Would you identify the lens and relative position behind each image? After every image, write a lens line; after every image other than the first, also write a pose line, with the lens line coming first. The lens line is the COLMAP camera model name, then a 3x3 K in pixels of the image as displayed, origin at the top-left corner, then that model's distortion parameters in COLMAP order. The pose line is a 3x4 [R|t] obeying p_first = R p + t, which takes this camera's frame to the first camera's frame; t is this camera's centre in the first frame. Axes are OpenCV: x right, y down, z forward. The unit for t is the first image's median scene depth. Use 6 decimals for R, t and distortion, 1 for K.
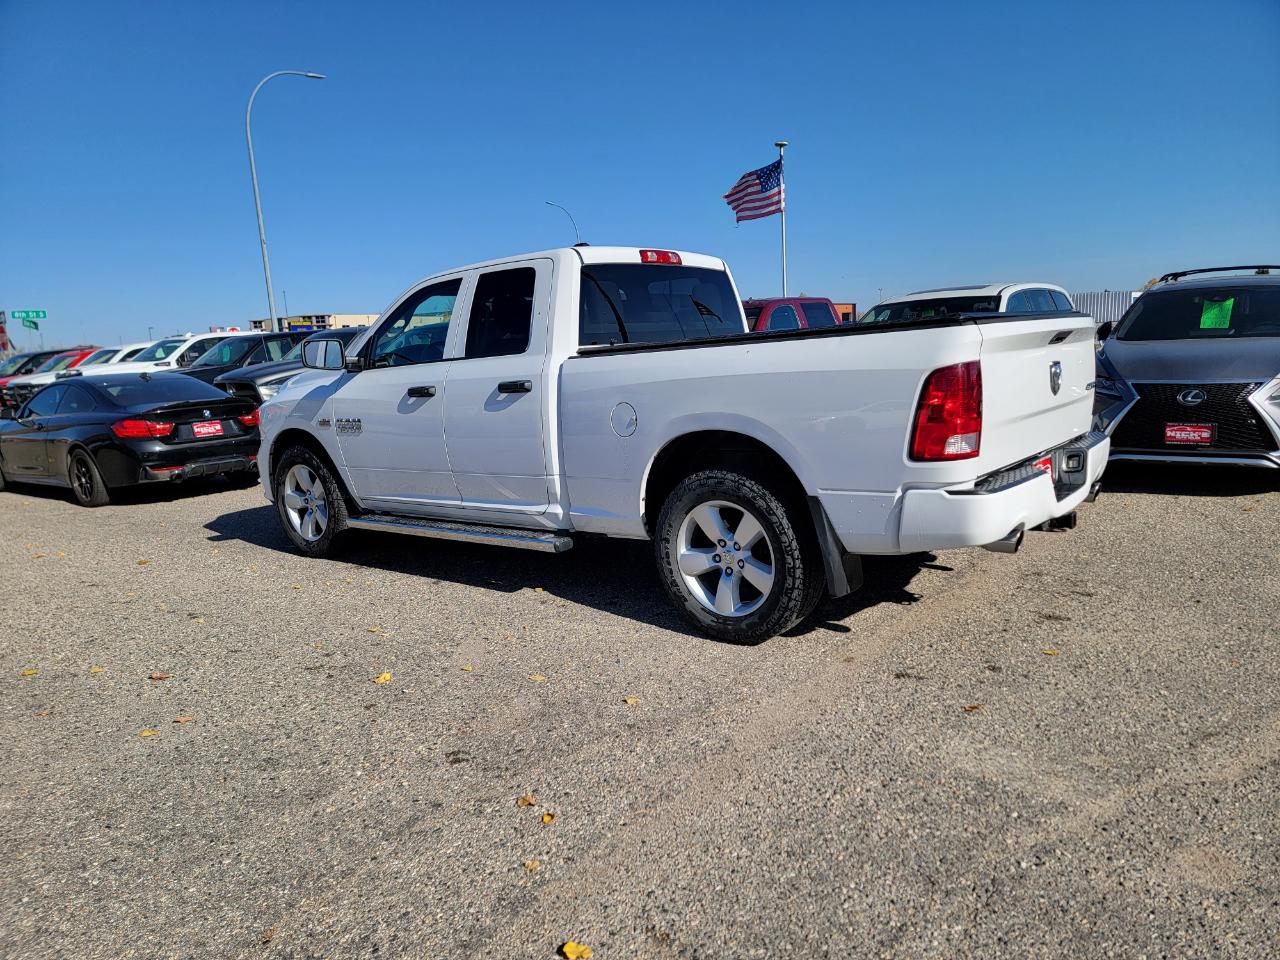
lens RADIAL K [[888.4, 0, 650.6], [0, 888.4, 490.9], [0, 0, 1]] dist [0.079966, -0.067849]
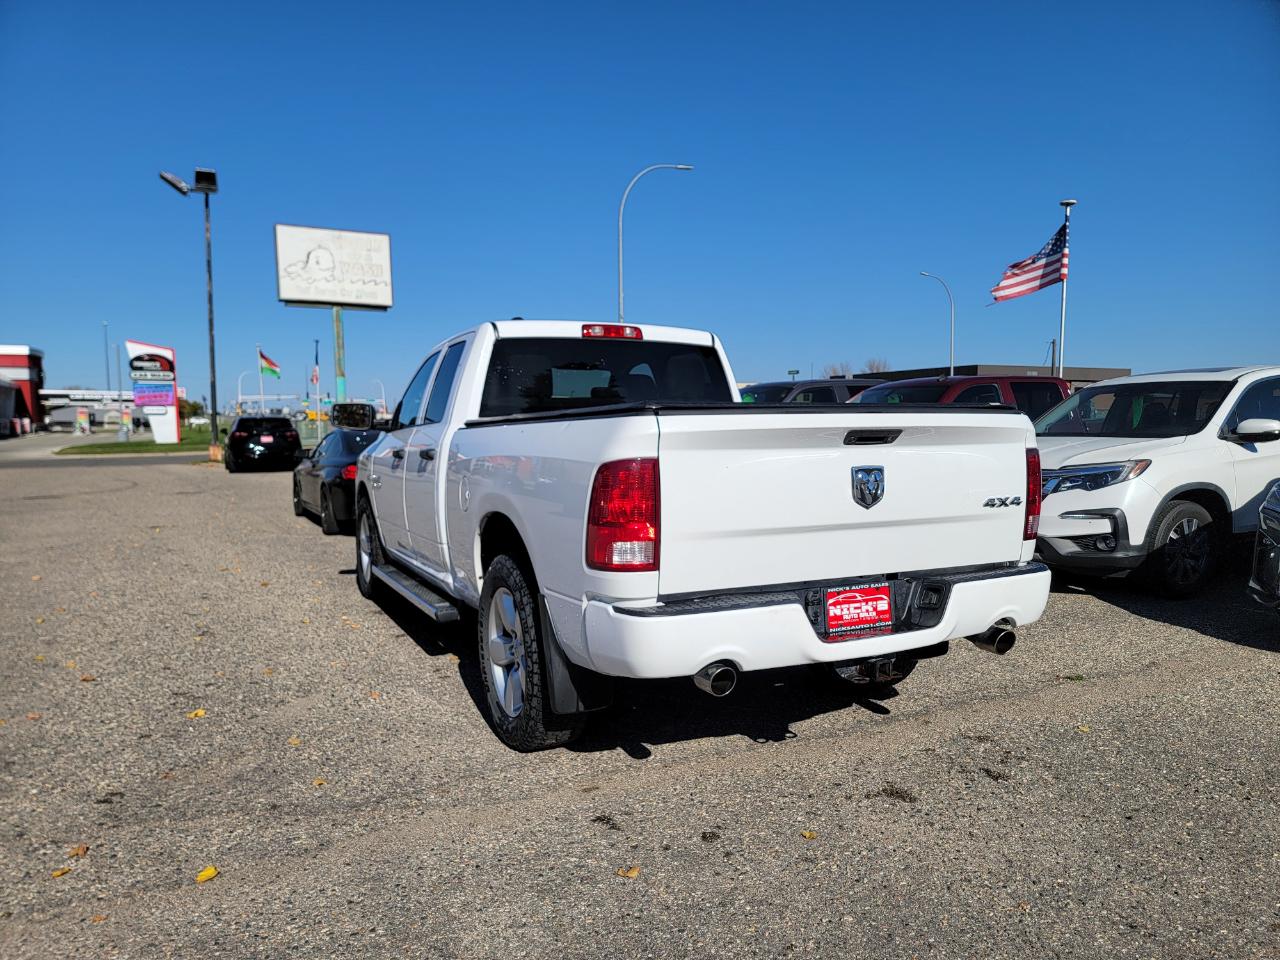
lens RADIAL K [[892.9, 0, 640.6], [0, 892.9, 491.7], [0, 0, 1]] dist [0.074592, -0.067921]
pose [[0.906537, 0.080781, -0.414324, 0.524951], [-0.111599, 0.992460, -0.050676, -0.051405], [0.407107, 0.092177, 0.908717, 0.172997]]
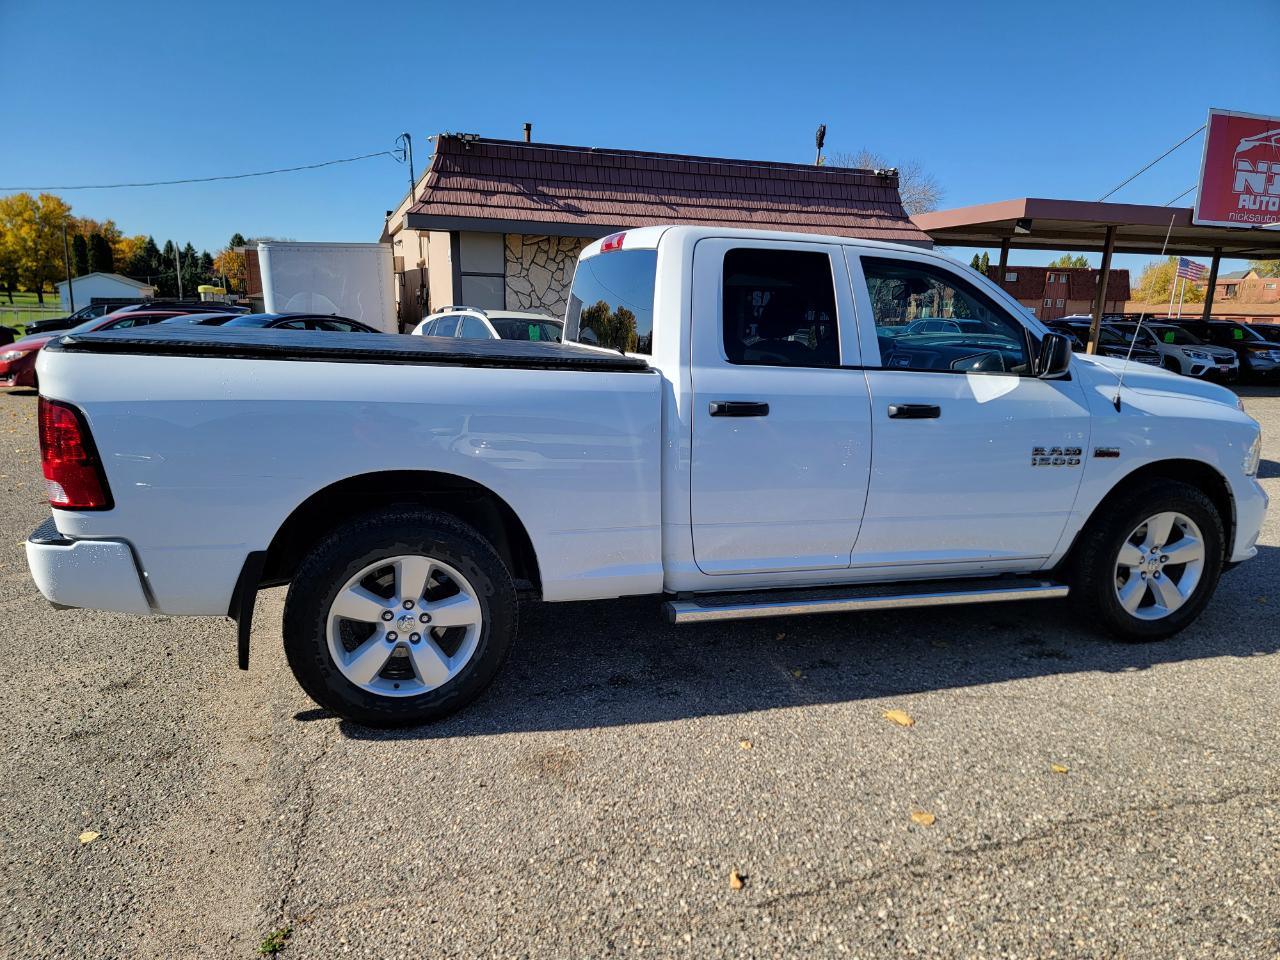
lens RADIAL K [[882.4, 0, 650.2], [0, 882.4, 491.2], [0, 0, 1]] dist [0.090690, -0.072320]
pose [[-0.536254, 0.207930, -0.818045, 0.810487], [-0.134557, 0.935728, 0.326048, -0.368541], [0.833263, 0.284918, -0.473809, 1.708454]]
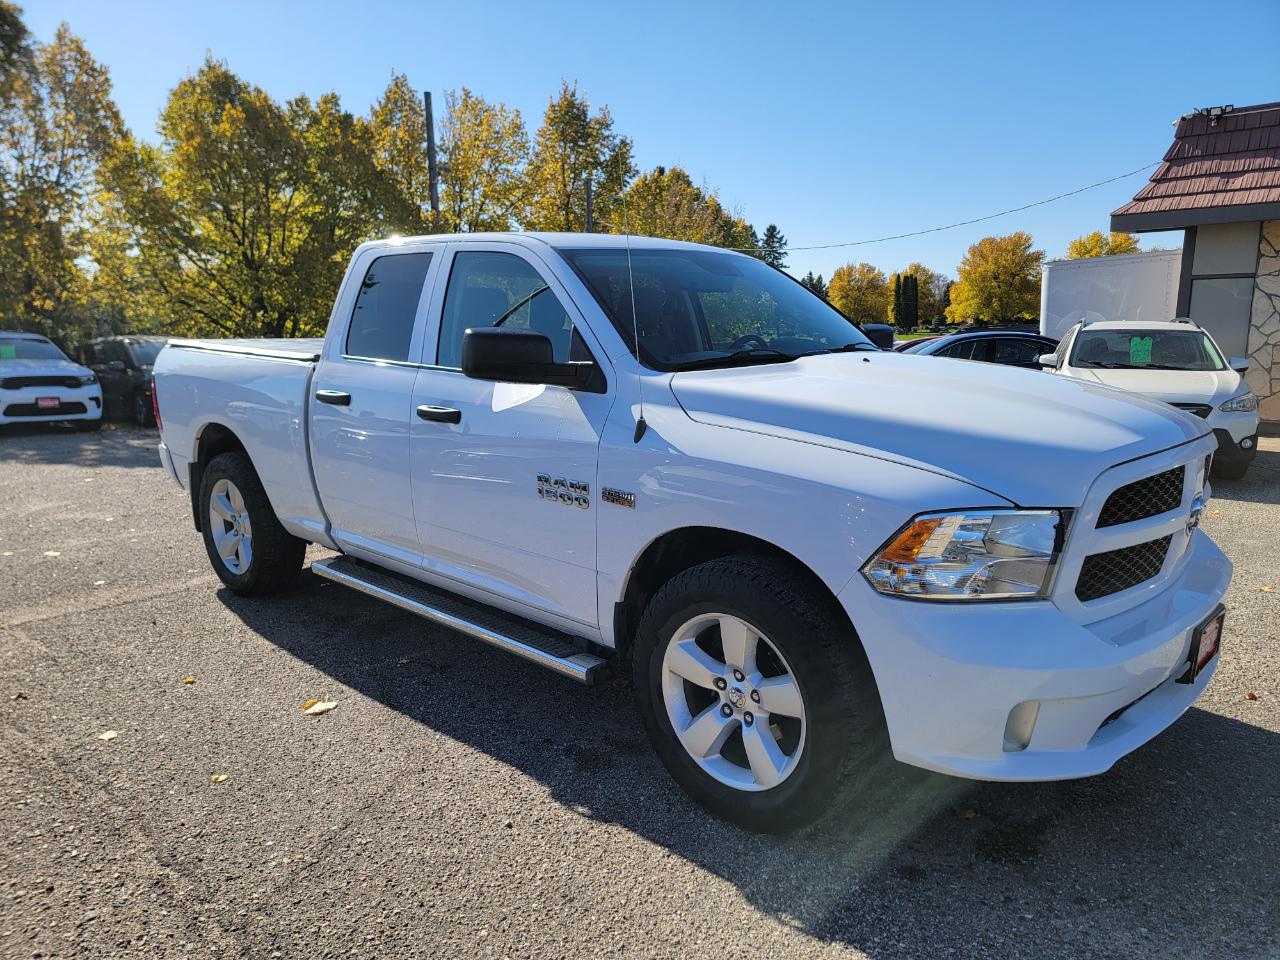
lens RADIAL K [[889.7, 0, 651.6], [0, 889.7, 486.1], [0, 0, 1]] dist [0.076280, -0.073460]
pose [[-0.996496, 0.047196, 0.069046, -0.259102], [0.067638, 0.940351, 0.333414, -0.387363], [-0.049192, 0.336916, -0.940249, 2.244408]]
